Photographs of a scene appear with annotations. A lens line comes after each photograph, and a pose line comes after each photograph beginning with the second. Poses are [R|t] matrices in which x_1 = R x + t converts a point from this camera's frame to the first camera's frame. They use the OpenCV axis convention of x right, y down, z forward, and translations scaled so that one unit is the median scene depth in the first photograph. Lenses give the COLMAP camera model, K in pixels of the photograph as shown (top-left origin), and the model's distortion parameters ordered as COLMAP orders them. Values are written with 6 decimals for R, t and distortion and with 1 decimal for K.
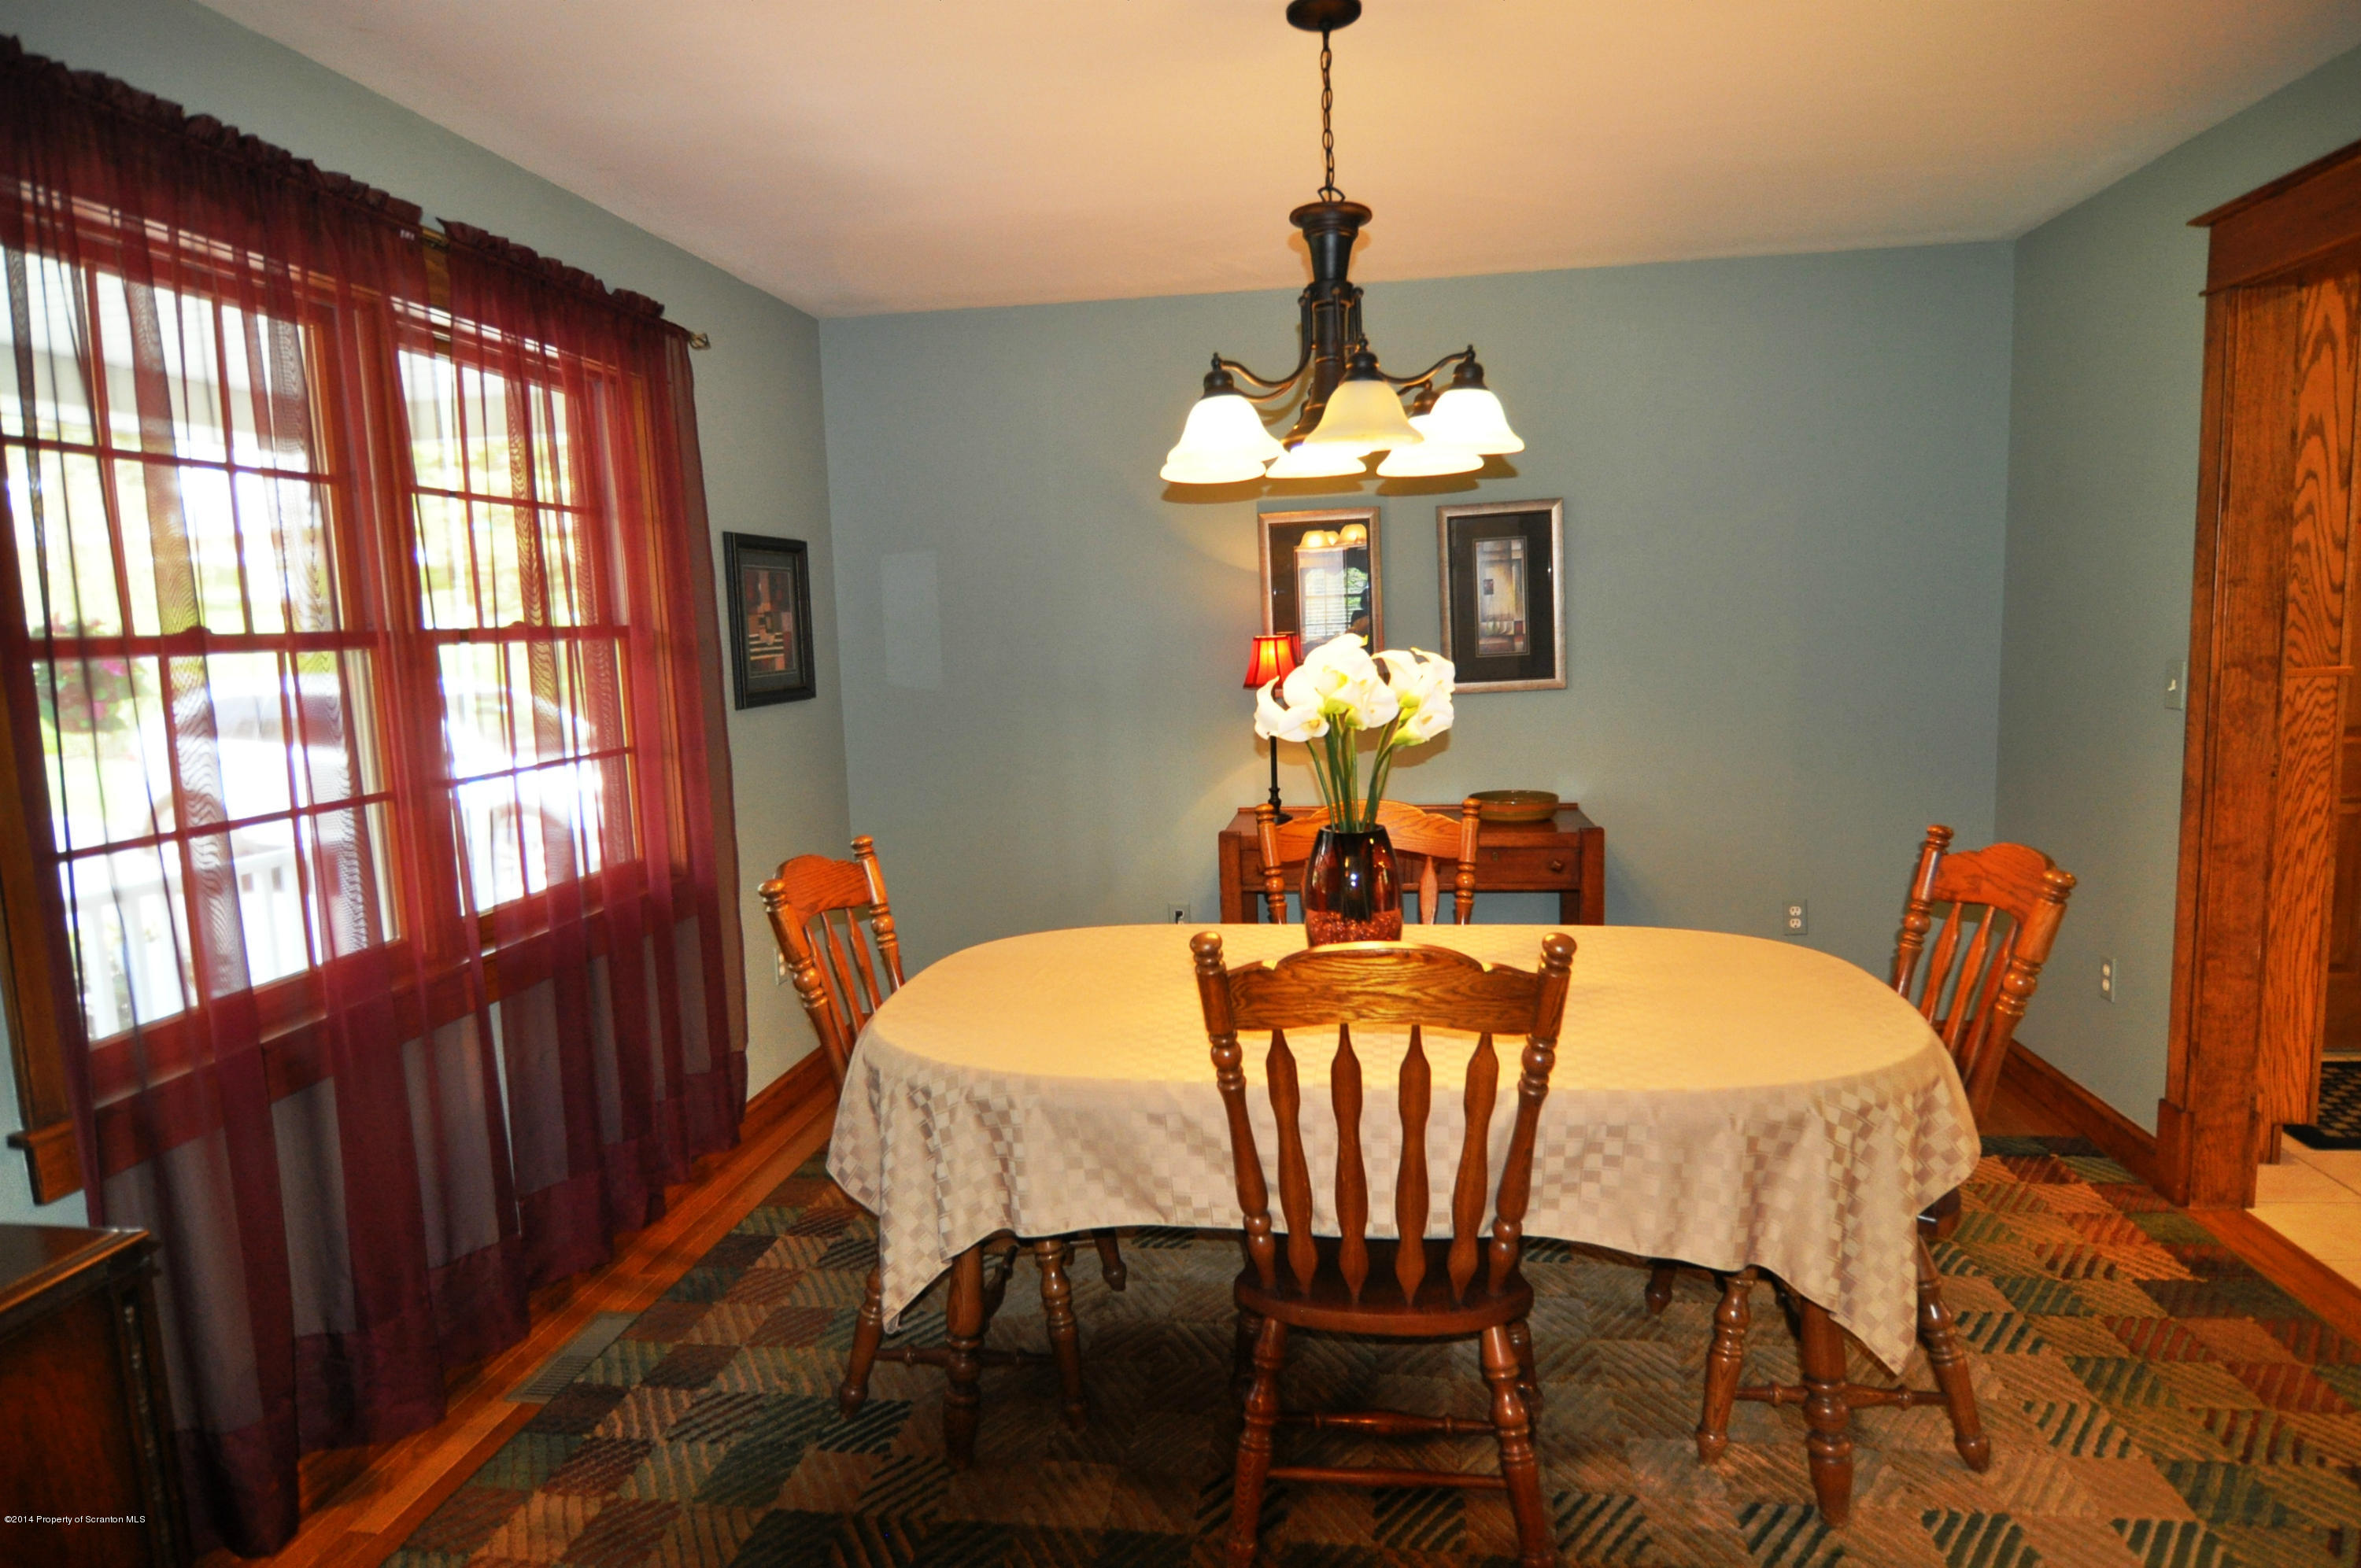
lens RADIAL K [[1375.4, 0, 1181.9], [0, 1375.4, 788.0], [0, 0, 1]] dist [-0.007794, -0.004676]
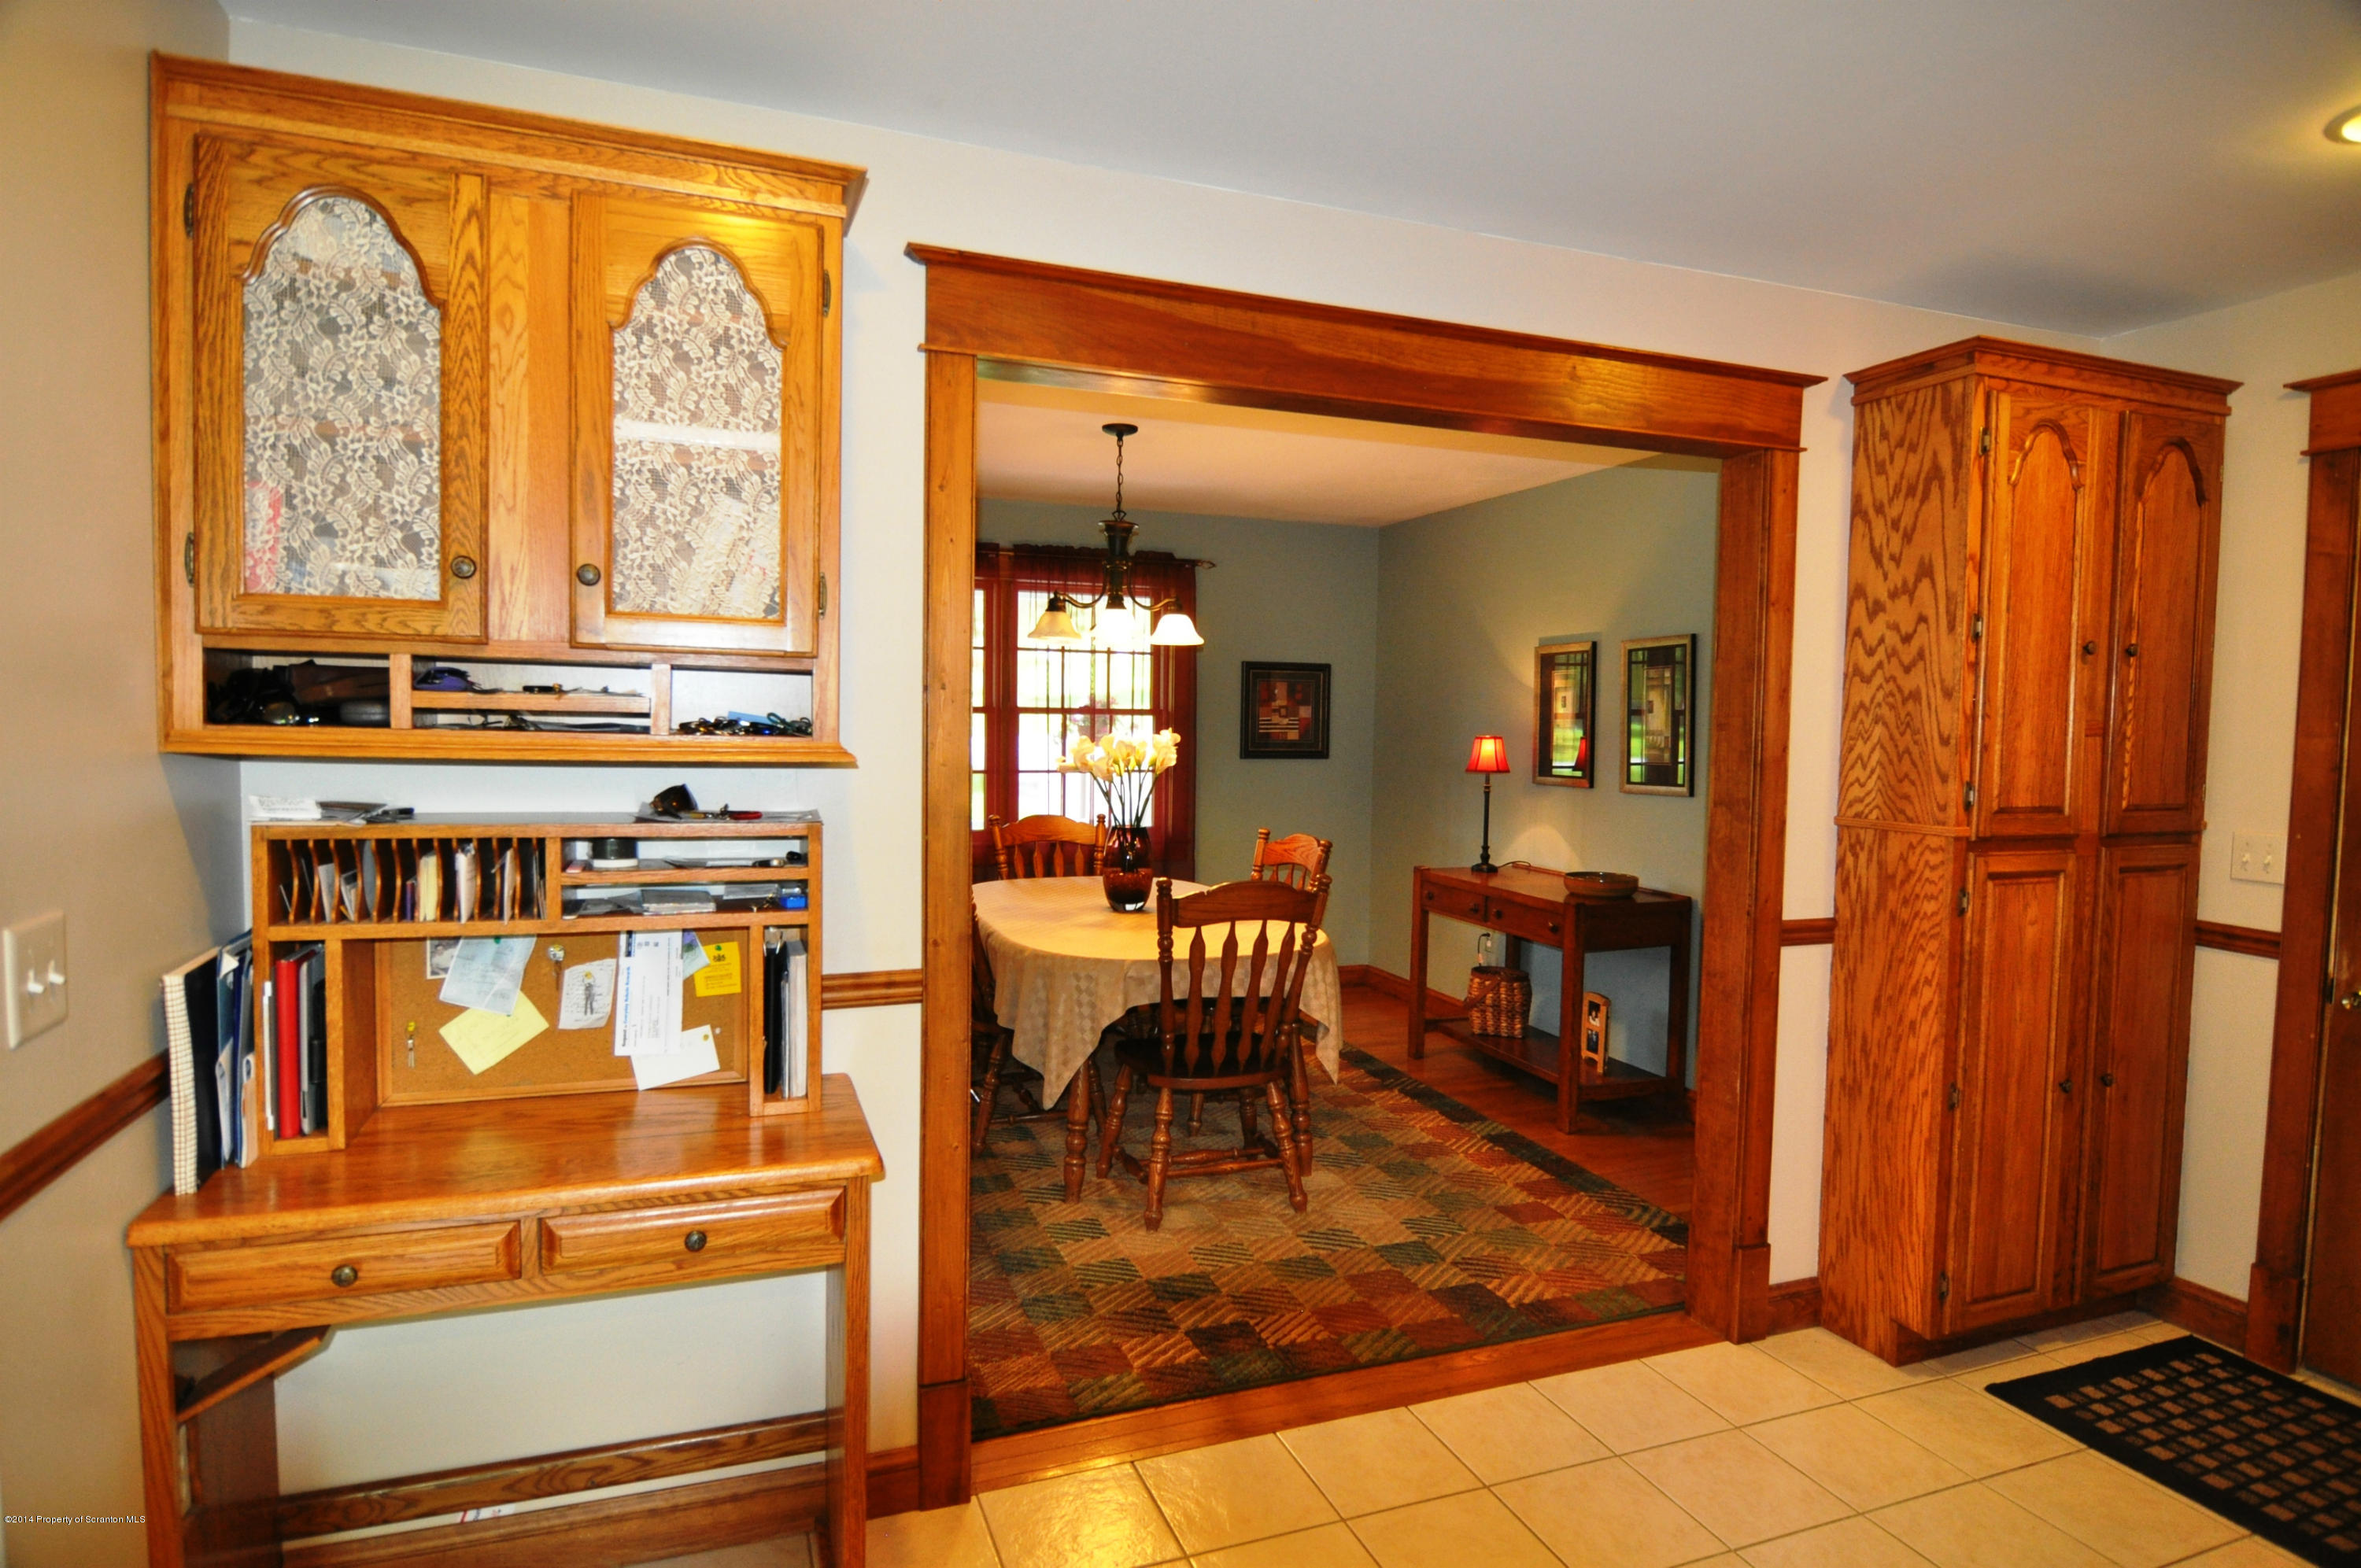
lens RADIAL K [[1277.9, 0, 1189.4], [0, 1277.9, 785.4], [0, 0, 1]] dist [-0.008058, -0.010594]
pose [[0.478938, 0.090980, -0.873121, 1.339277], [-0.139457, 0.989869, 0.026648, -0.067907], [0.866700, 0.109001, 0.486774, 0.145583]]
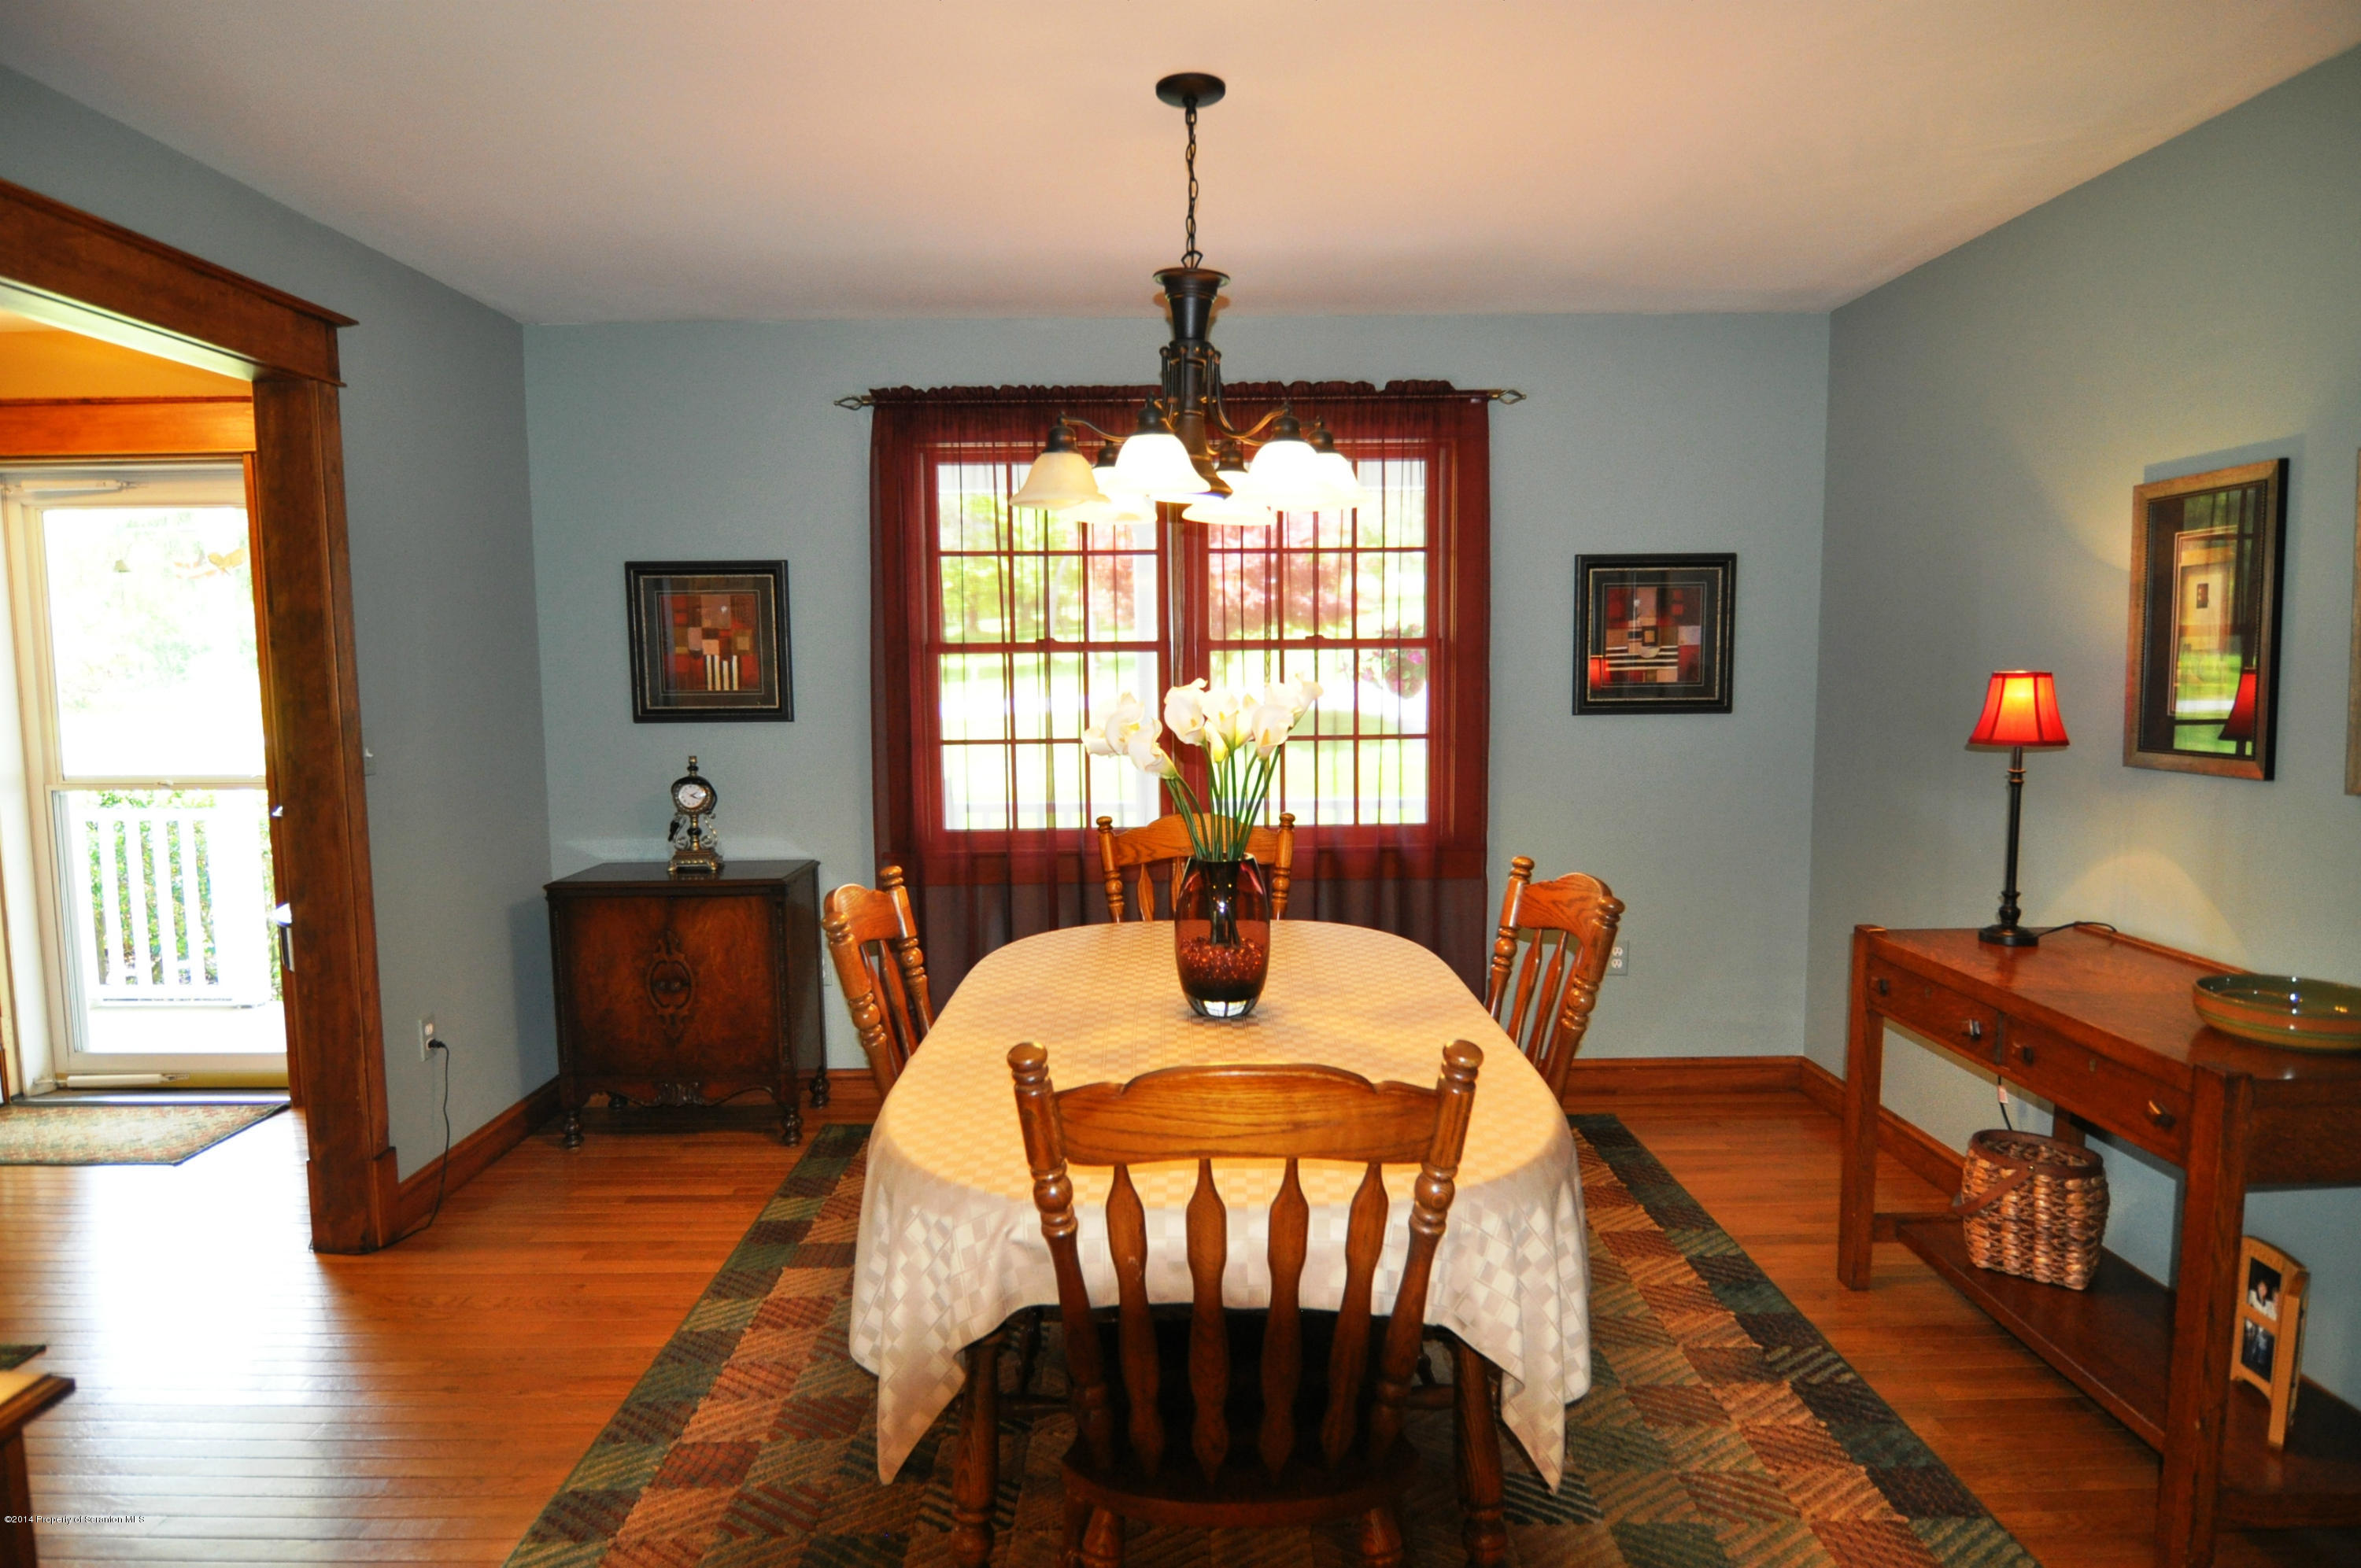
lens RADIAL K [[1375.4, 0, 1181.9], [0, 1375.4, 788.0], [0, 0, 1]] dist [-0.007794, -0.004676]
pose [[0.147707, 0.130366, -0.980402, 0.867418], [-0.114626, 0.986851, 0.113954, -0.106010], [0.982366, 0.095547, 0.160708, 0.615739]]
